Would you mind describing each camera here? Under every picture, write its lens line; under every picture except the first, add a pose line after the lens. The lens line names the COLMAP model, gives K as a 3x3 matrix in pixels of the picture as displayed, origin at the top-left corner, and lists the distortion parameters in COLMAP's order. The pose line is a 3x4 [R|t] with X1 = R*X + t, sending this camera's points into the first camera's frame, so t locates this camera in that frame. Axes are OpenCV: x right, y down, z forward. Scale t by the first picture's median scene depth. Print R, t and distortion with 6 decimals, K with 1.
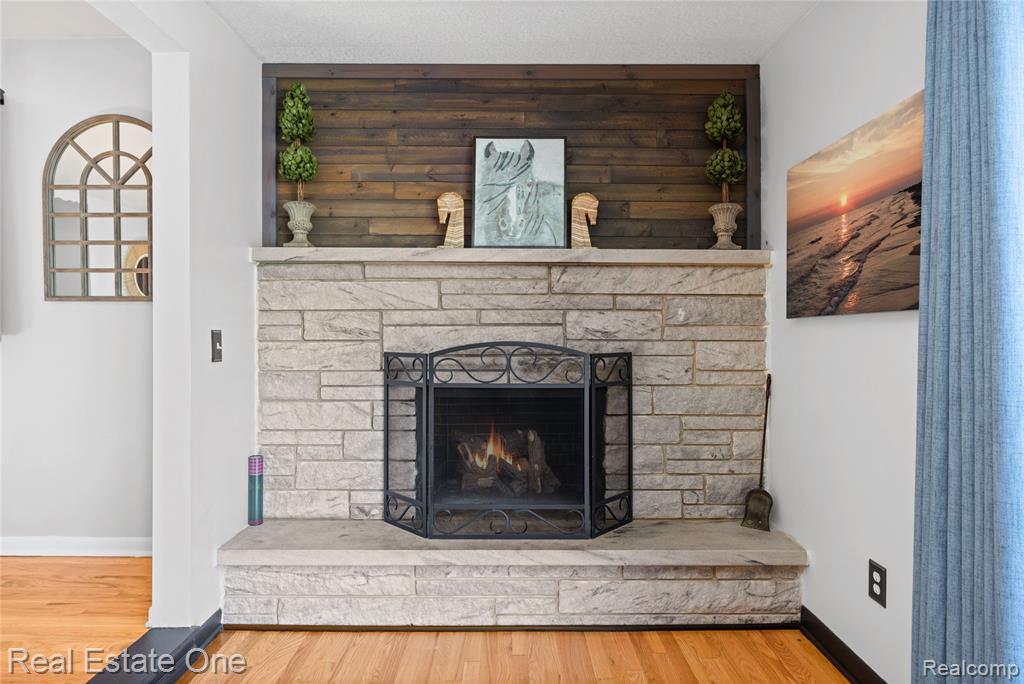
lens RADIAL K [[568.8, 0, 511.9], [0, 568.8, 332.1], [0, 0, 1]] dist [0.000772, -0.001668]
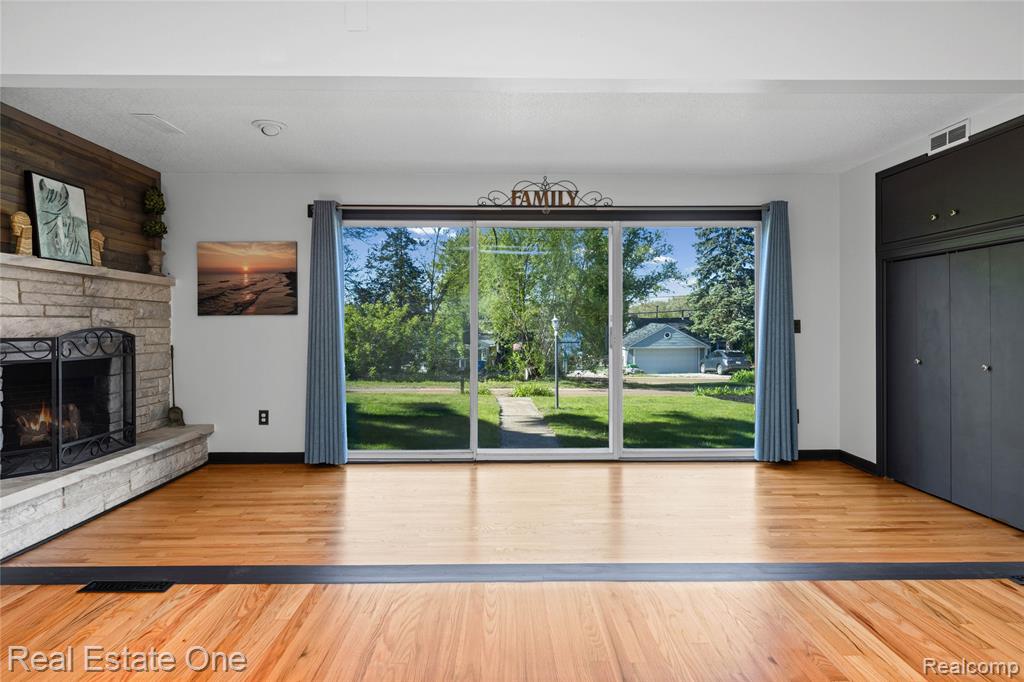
lens RADIAL K [[568.8, 0, 513.3], [0, 568.8, 325.6], [0, 0, 1]] dist [0.000772, -0.001668]
pose [[-0.017883, -0.002439, 0.999837, -1.412340], [0.002345, 0.999994, 0.002482, 0.008245], [-0.999837, 0.002389, -0.017877, -0.077133]]
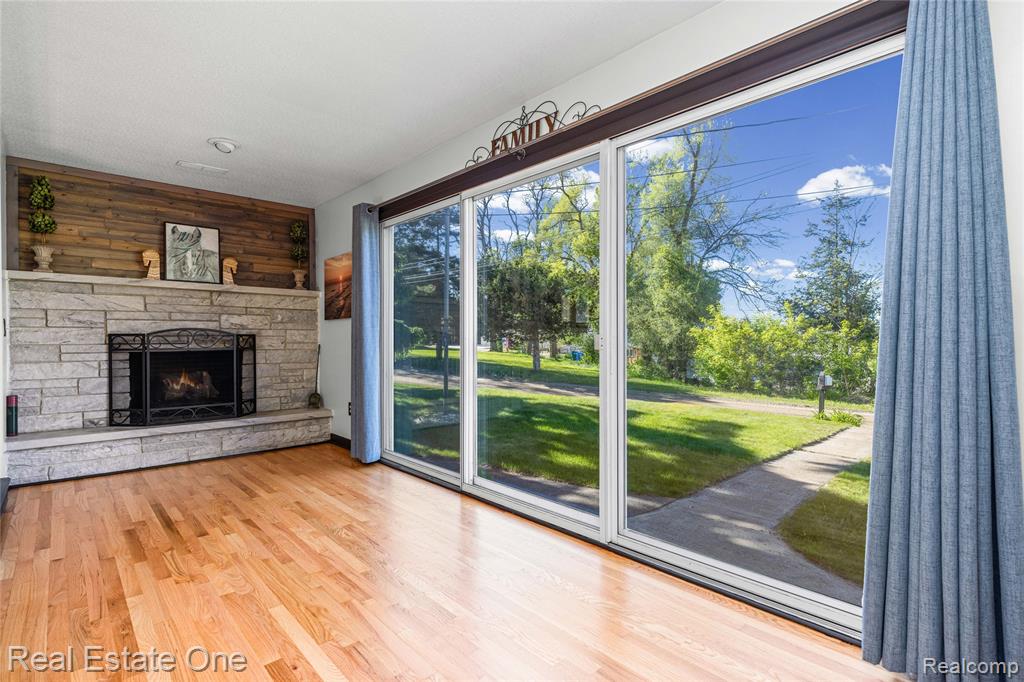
lens RADIAL K [[502.5, 0, 513.3], [0, 502.5, 344.9], [0, 0, 1]] dist [-0.002640, -0.001865]
pose [[0.743977, -0.008748, 0.668148, -0.331128], [0.002228, 0.999941, 0.010612, 0.056528], [-0.668202, -0.006407, 0.743952, -1.060725]]
